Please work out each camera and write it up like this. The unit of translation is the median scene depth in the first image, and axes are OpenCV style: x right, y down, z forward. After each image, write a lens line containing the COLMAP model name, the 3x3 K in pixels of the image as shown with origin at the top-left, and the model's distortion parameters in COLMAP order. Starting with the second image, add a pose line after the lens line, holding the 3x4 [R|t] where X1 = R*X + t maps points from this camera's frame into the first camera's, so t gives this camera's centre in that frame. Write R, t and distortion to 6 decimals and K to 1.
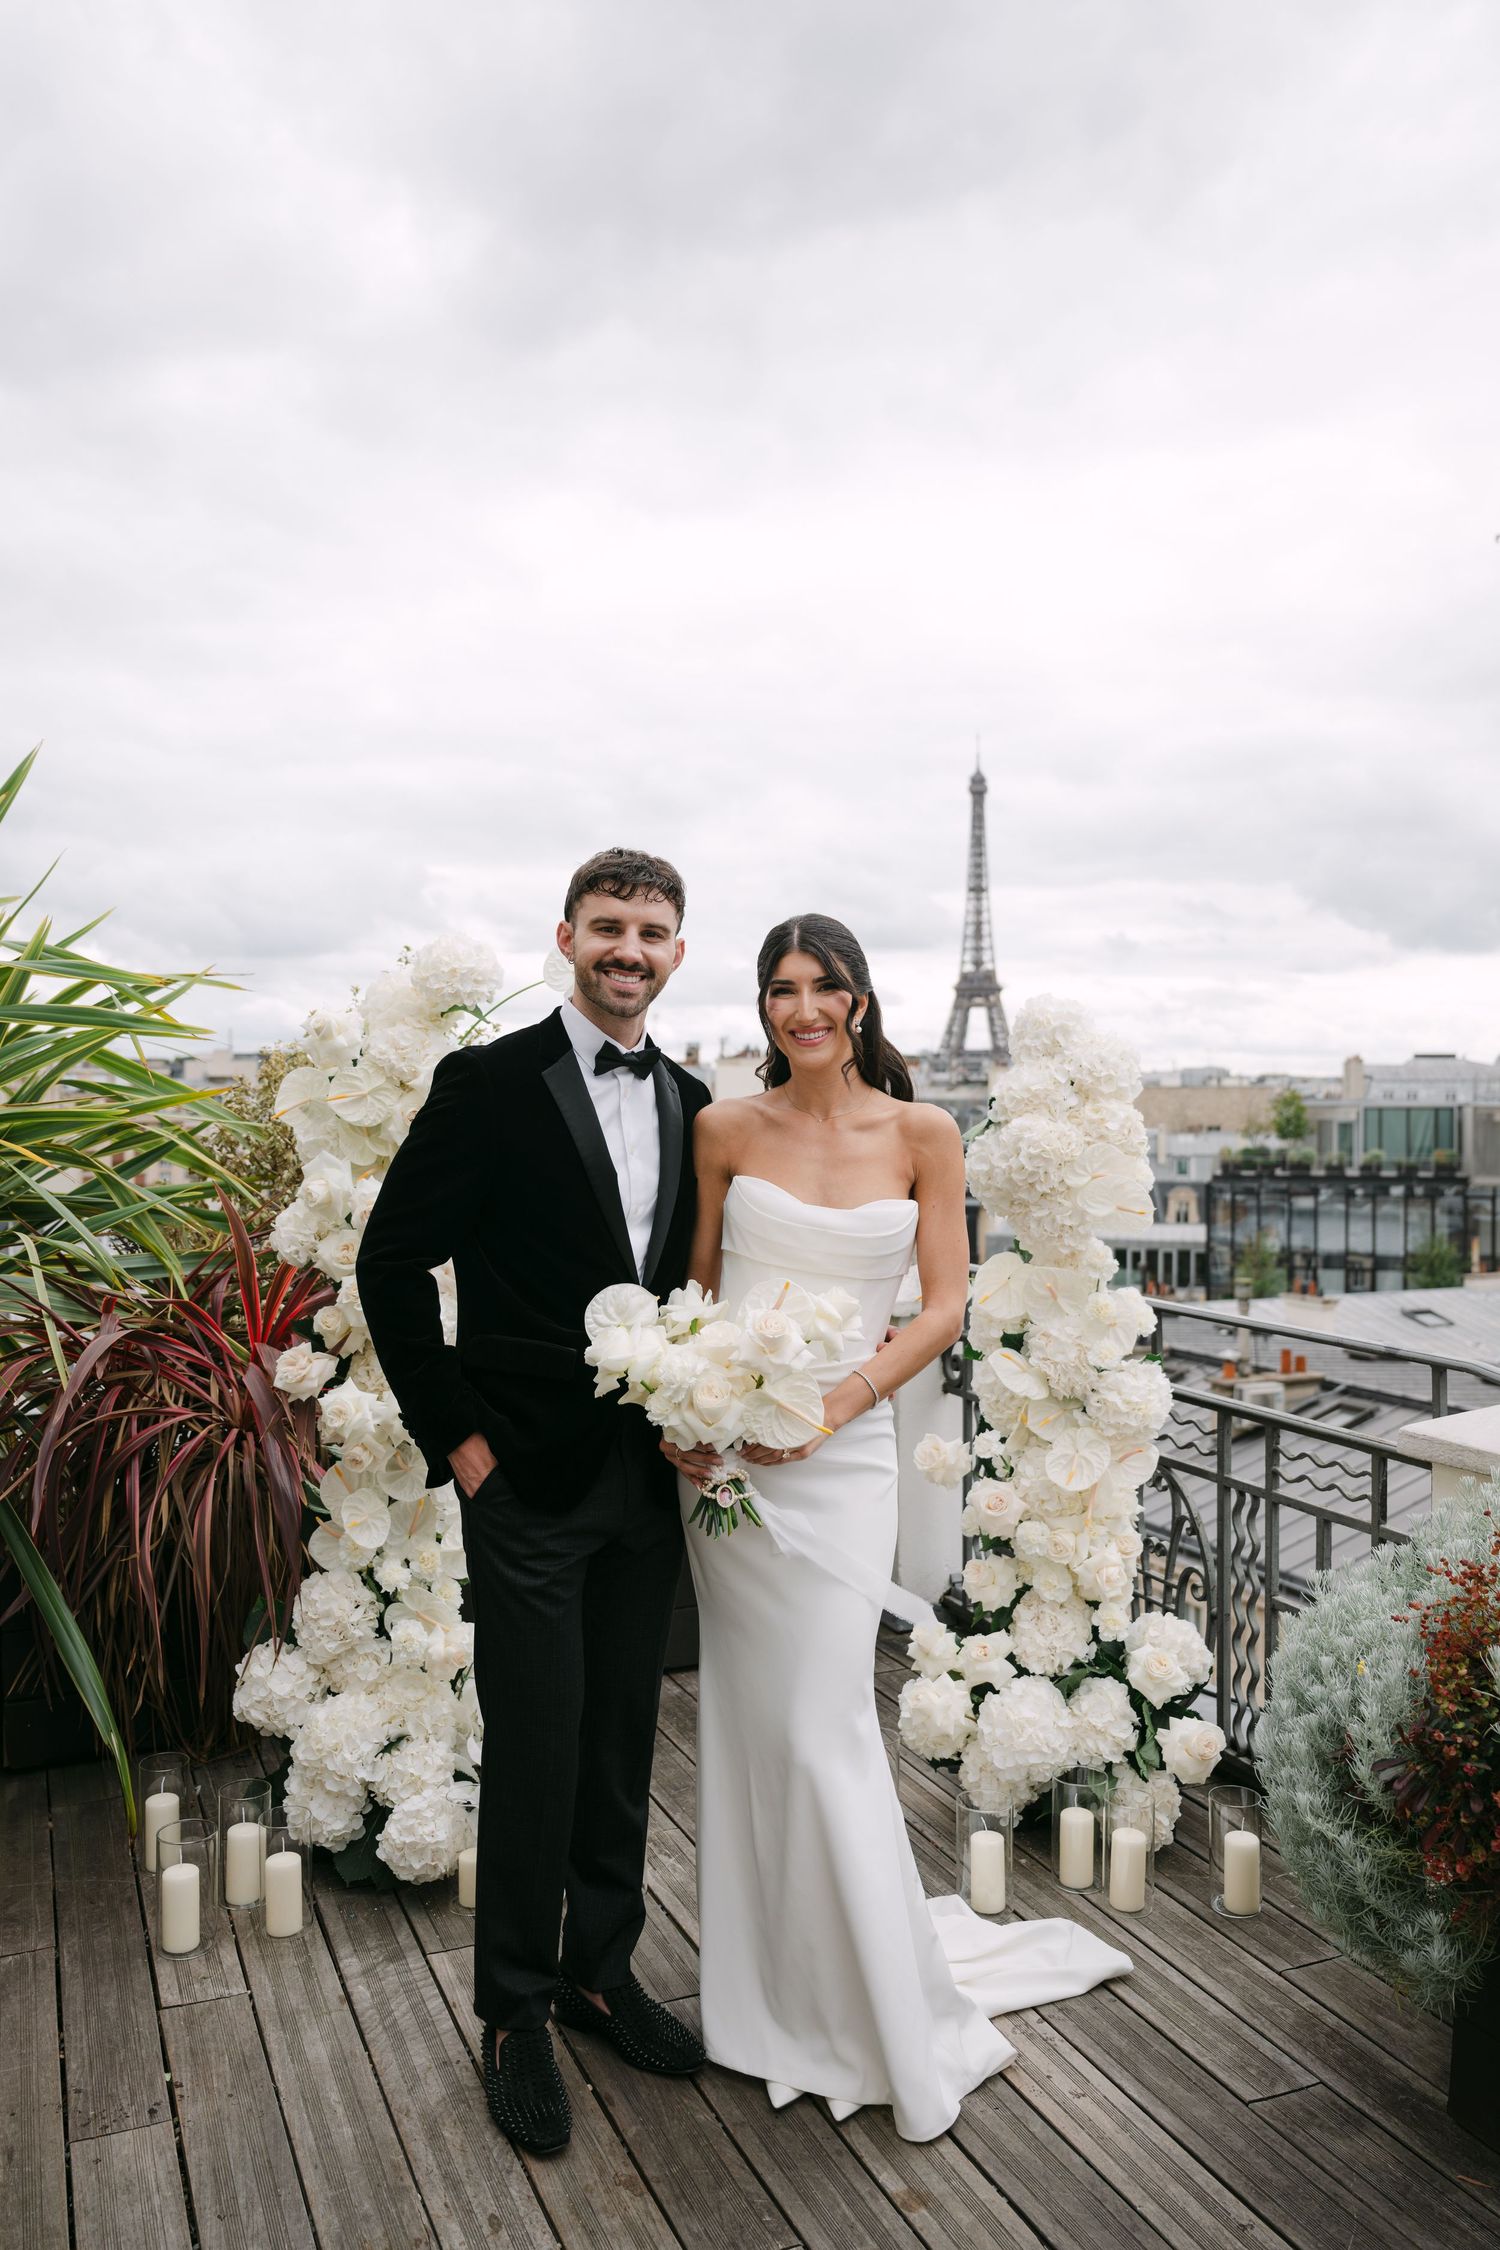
lens RADIAL K [[1712.6, 0, 757.6], [0, 1712.6, 1124.8], [0, 0, 1]] dist [-0.003344, 0.007474]
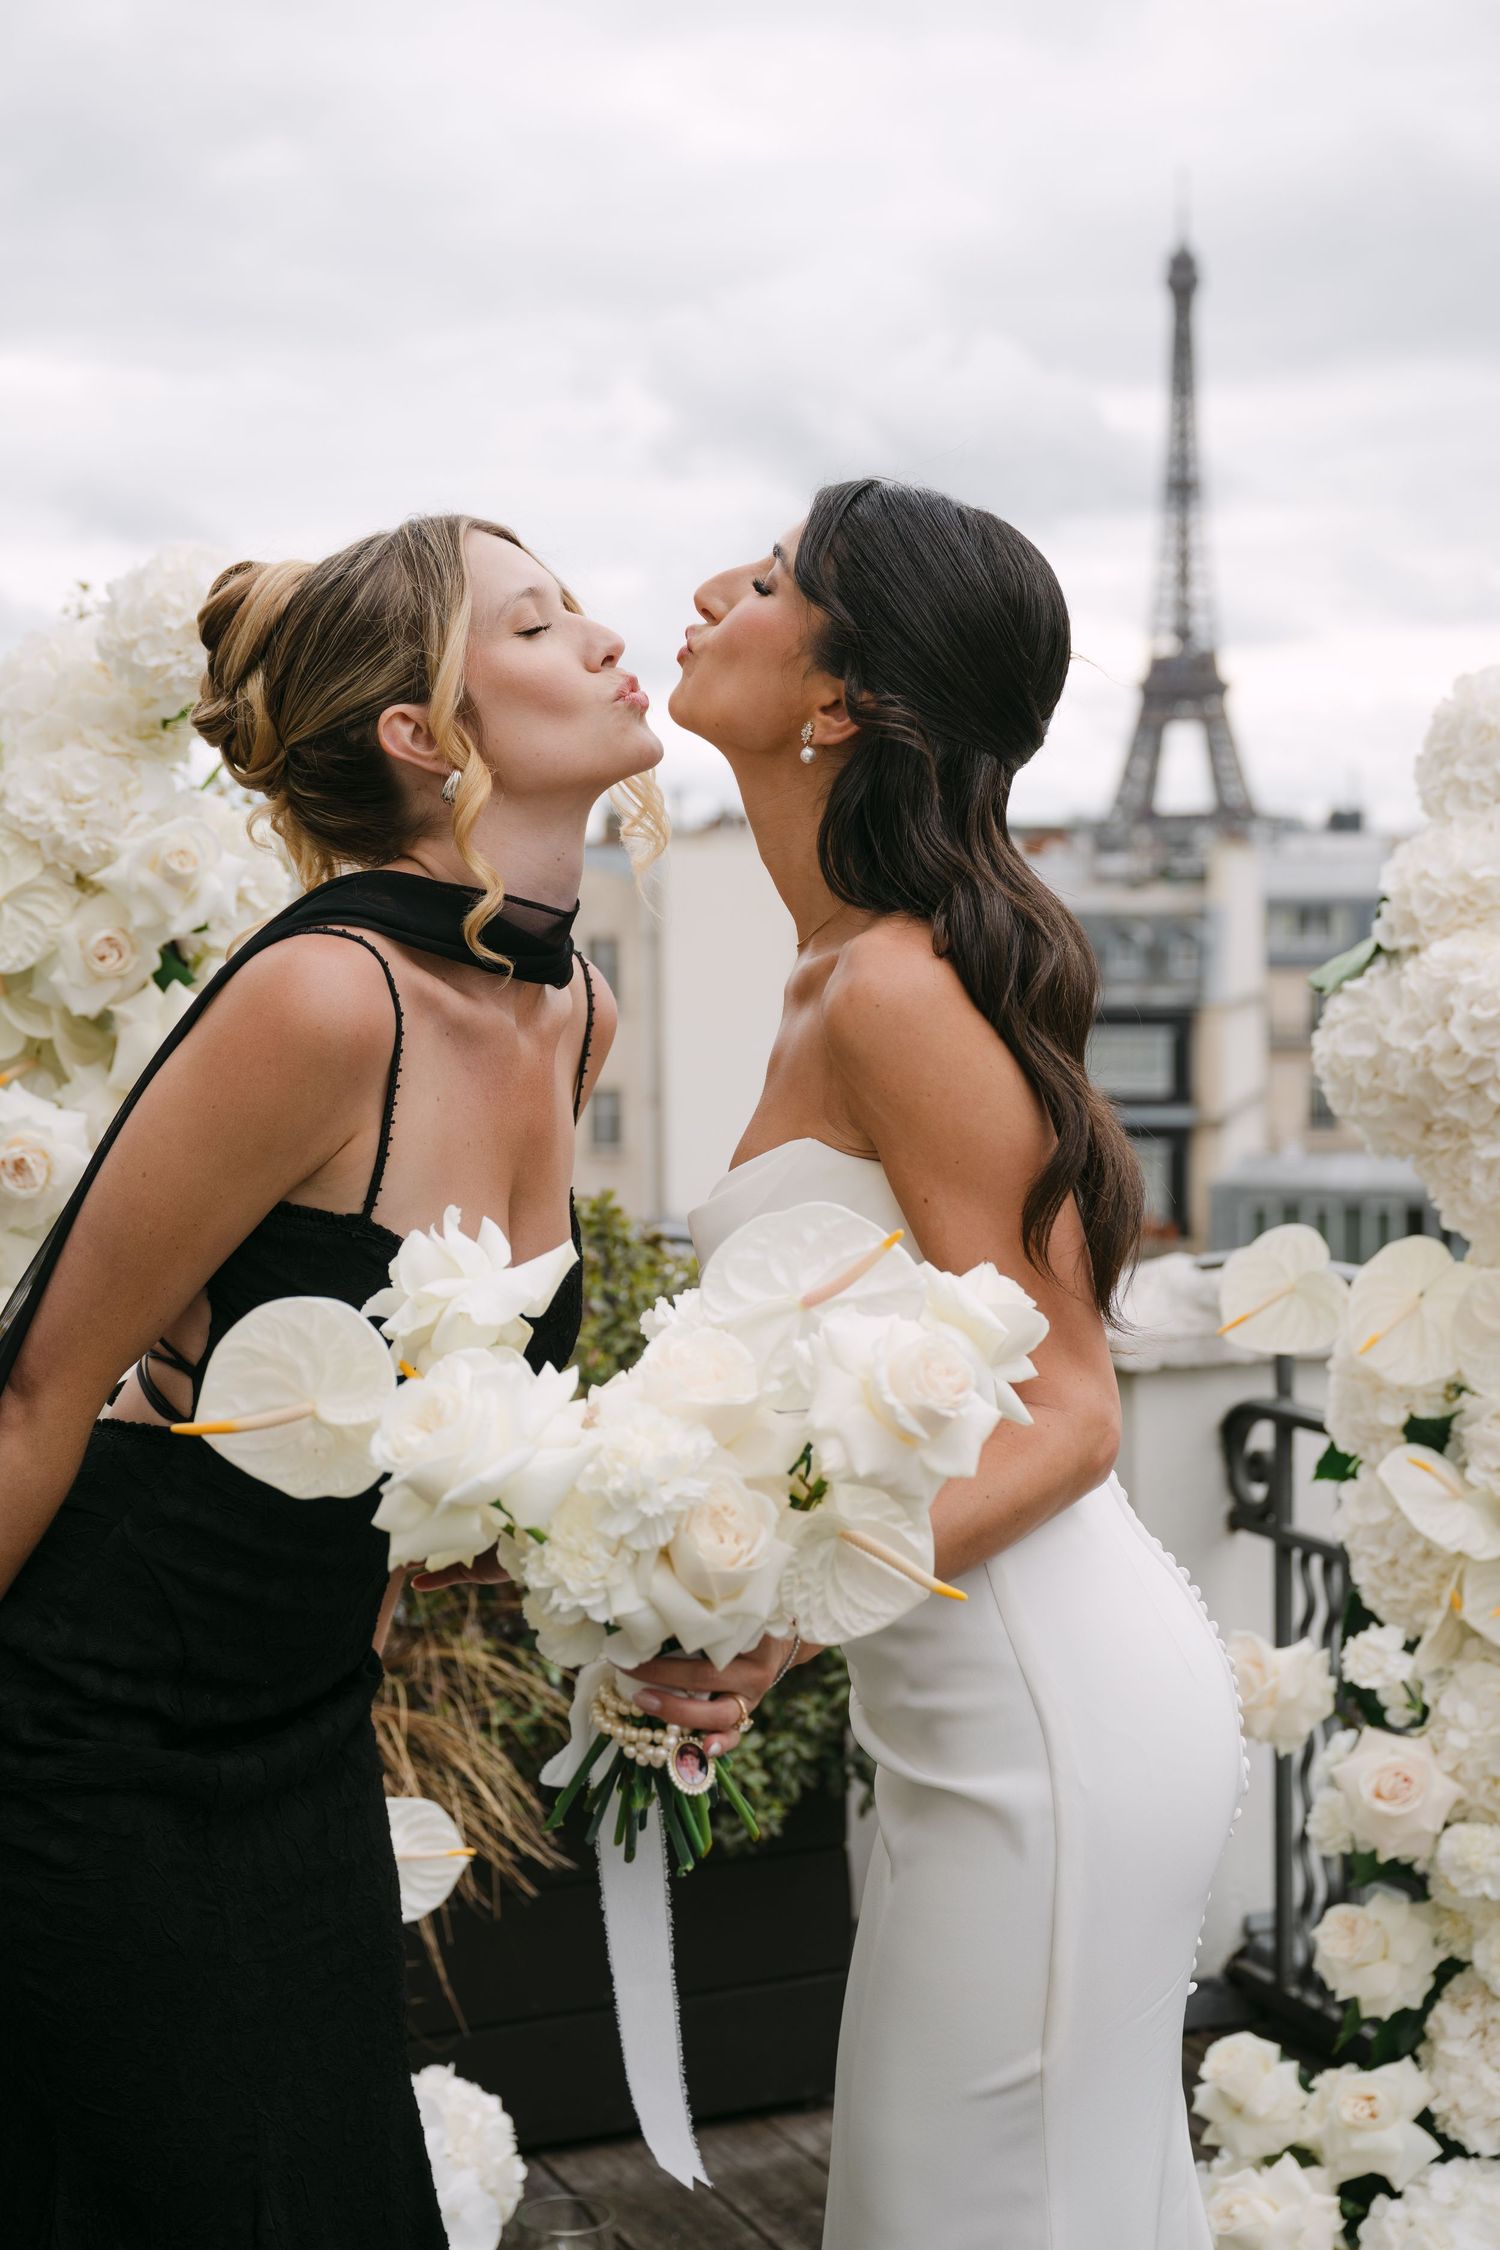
lens RADIAL K [[3435.4, 0, 744.7], [0, 3435.4, 1114.1], [0, 0, 1]] dist [0.008586, 0.045668]
pose [[0.999961, -0.008792, 0.000604, -0.033156], [0.008758, 0.999022, 0.043332, 0.000930], [-0.000984, -0.043325, 0.999061, 0.092892]]
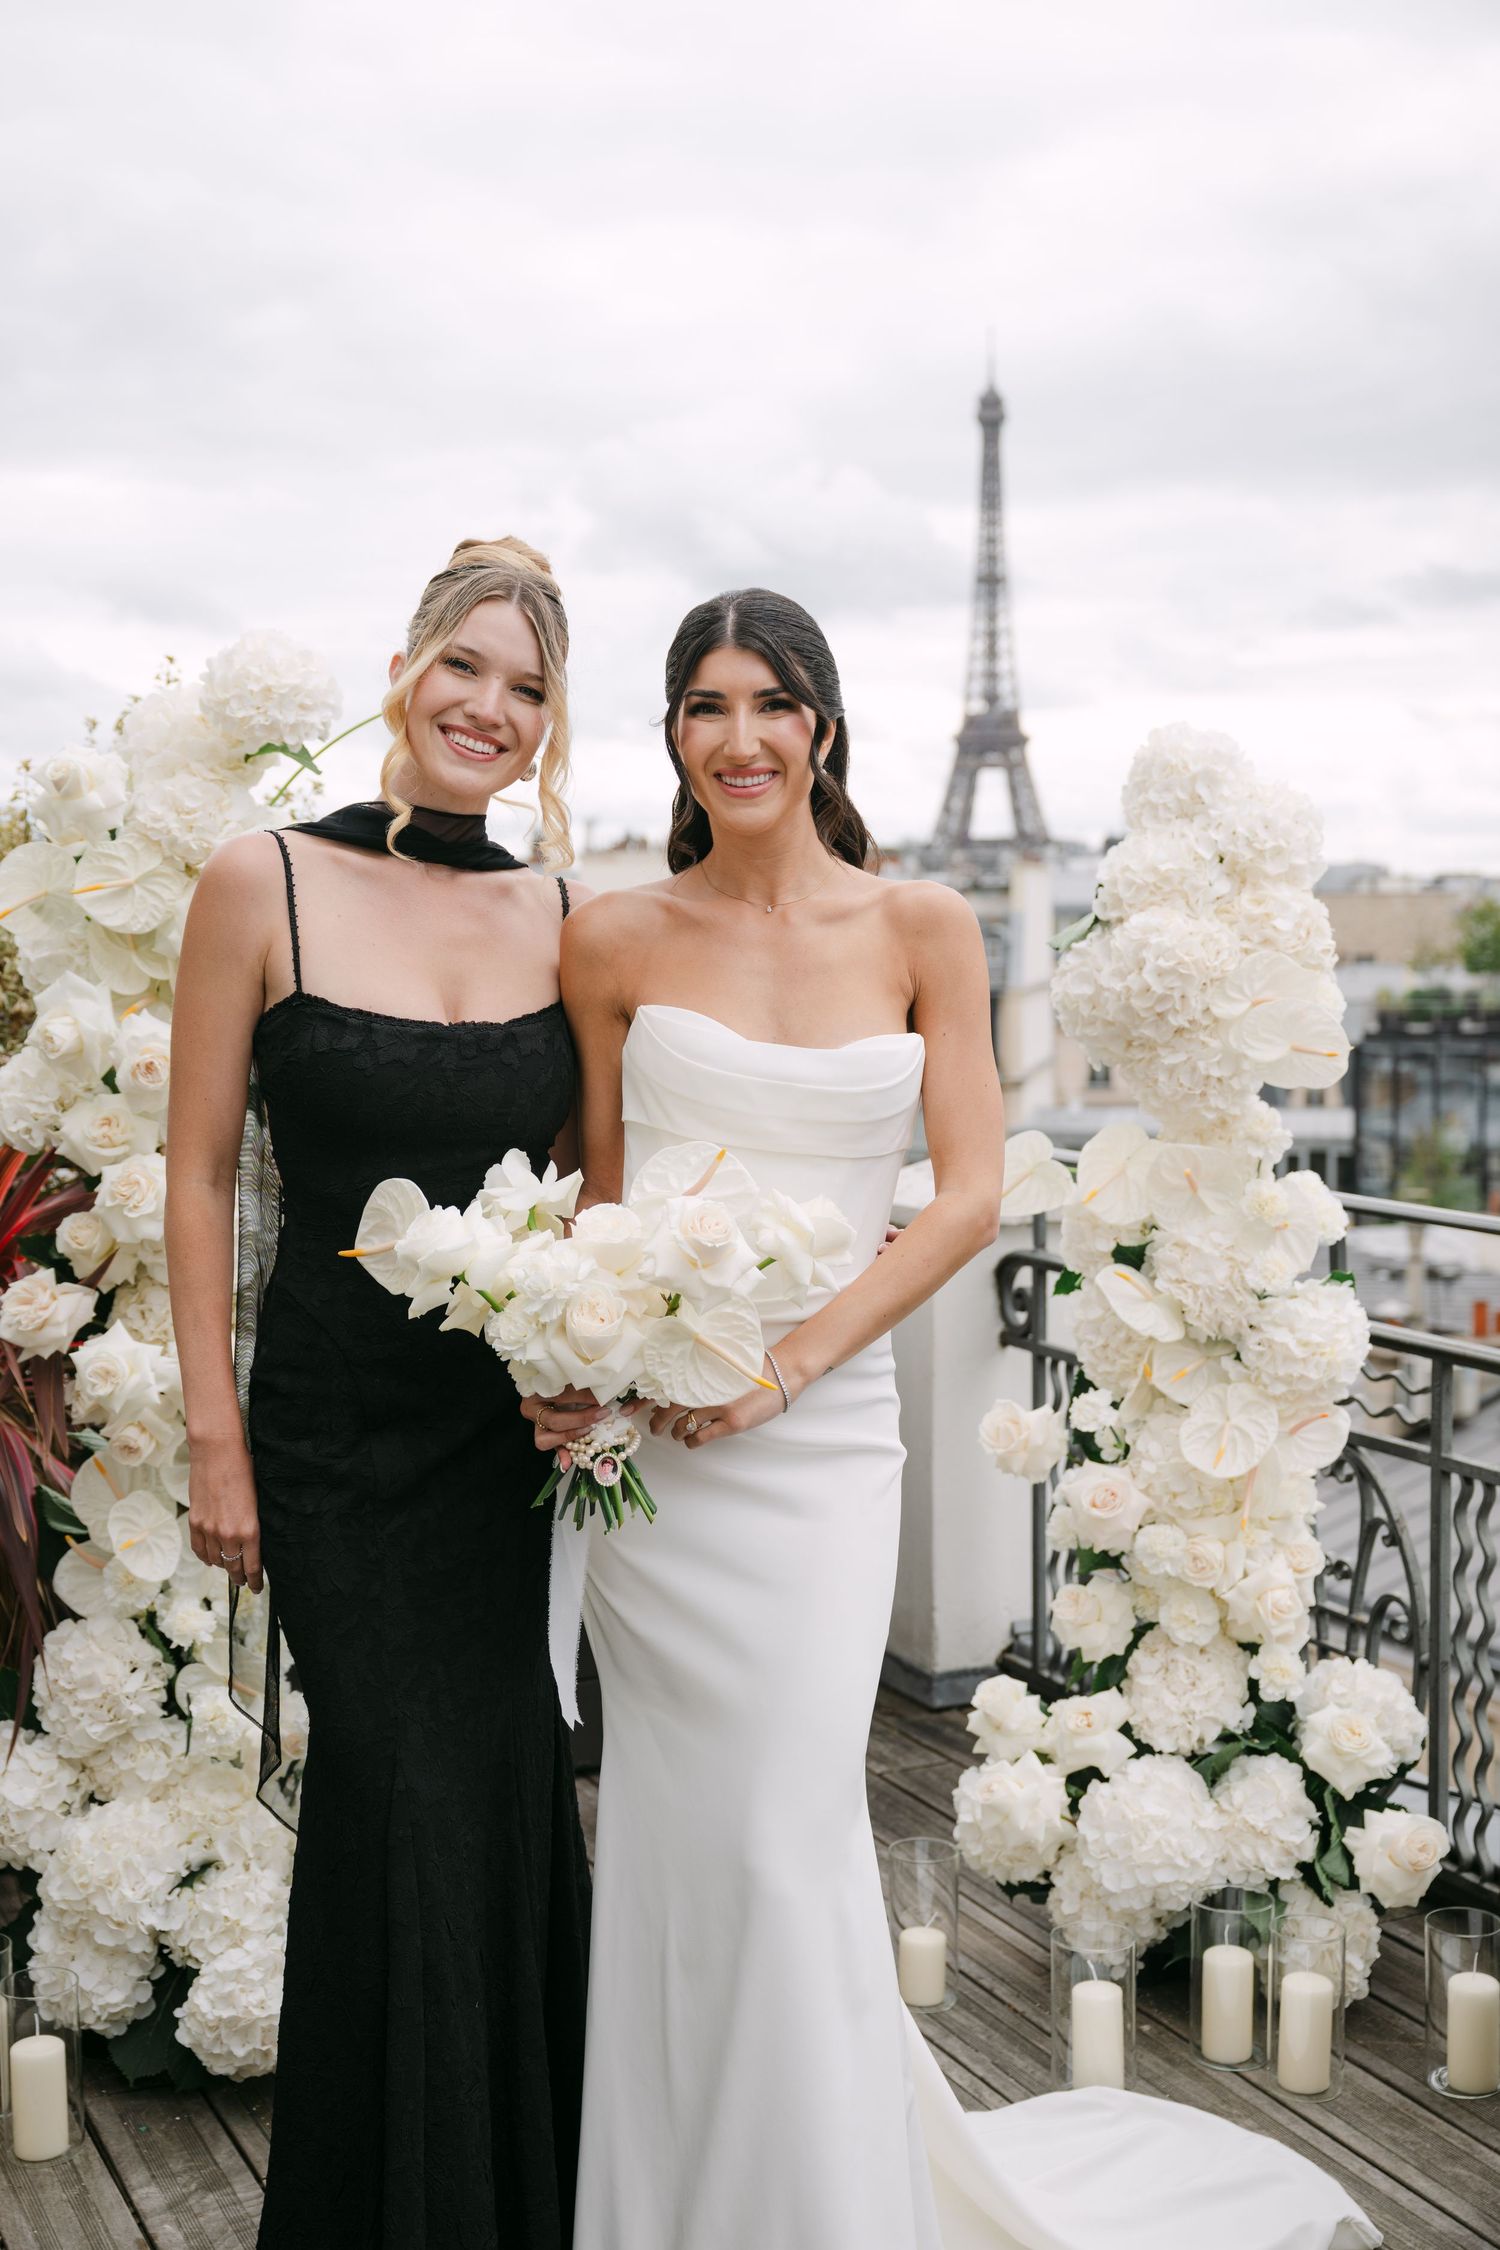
lens RADIAL K [[2725.3, 0, 759.5], [0, 2725.3, 1129.2], [0, 0, 1]] dist [0.004500, 0.024110]
pose [[0.999044, -0.009706, 0.042622, -0.037499], [0.007026, 0.998015, 0.062581, 0.012125], [-0.043145, -0.062222, 0.997129, -0.034054]]
